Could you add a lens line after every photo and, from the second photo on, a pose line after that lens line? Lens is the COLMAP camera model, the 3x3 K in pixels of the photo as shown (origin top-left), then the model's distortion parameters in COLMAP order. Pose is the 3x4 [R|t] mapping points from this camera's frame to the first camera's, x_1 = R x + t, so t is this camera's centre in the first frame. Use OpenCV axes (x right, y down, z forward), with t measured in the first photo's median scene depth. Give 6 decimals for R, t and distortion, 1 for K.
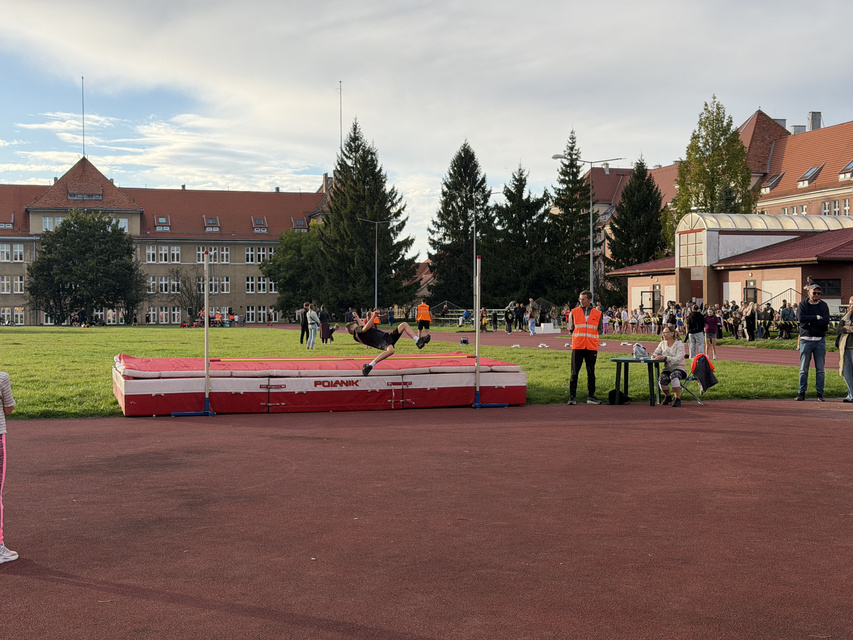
lens RADIAL K [[1162.4, 0, 426.5], [0, 1162.4, 320.0], [0, 0, 1]] dist [0.179526, -0.443682]
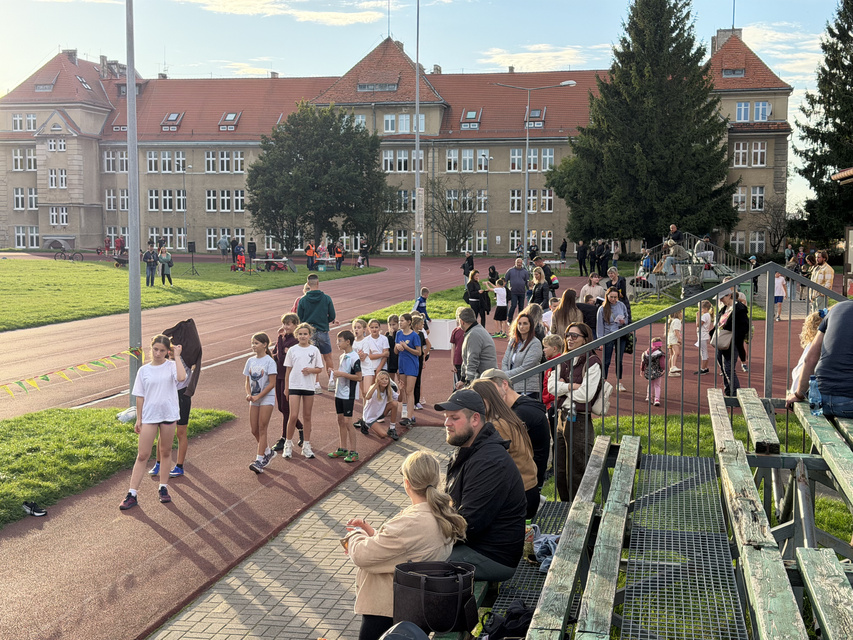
lens RADIAL K [[1162.4, 0, 426.5], [0, 1162.4, 320.0], [0, 0, 1]] dist [0.179526, -0.443682]
pose [[0.866433, 0.052693, -0.496506, 0.144589], [-0.015938, 0.996828, 0.077978, -0.012944], [0.499039, -0.059649, 0.864524, 0.364319]]
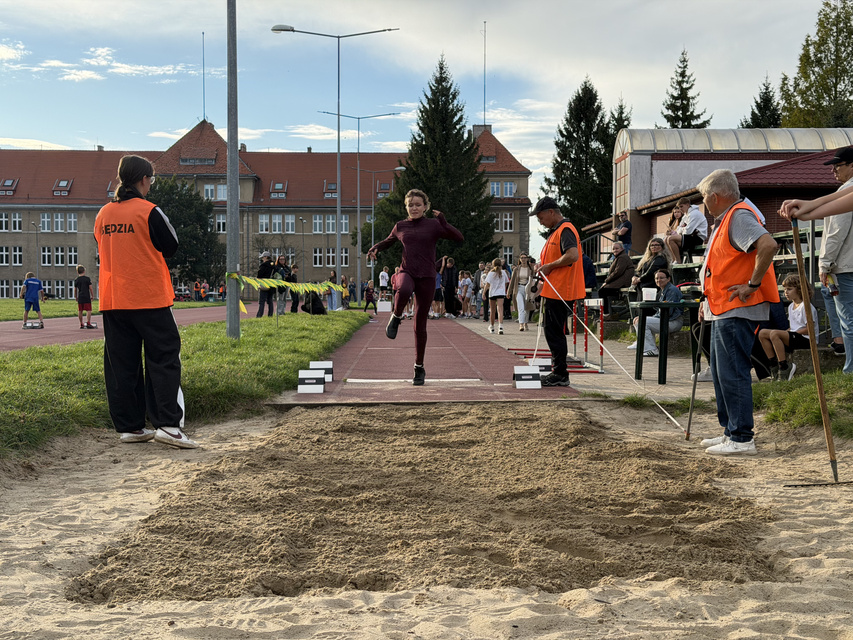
lens RADIAL K [[1162.4, 0, 426.5], [0, 1162.4, 320.0], [0, 0, 1]] dist [0.179526, -0.443682]
pose [[0.956285, 0.015772, -0.292009, 0.167227], [-0.011499, 0.999800, 0.016344, 0.002857], [0.292209, -0.012272, 0.956276, 0.184627]]
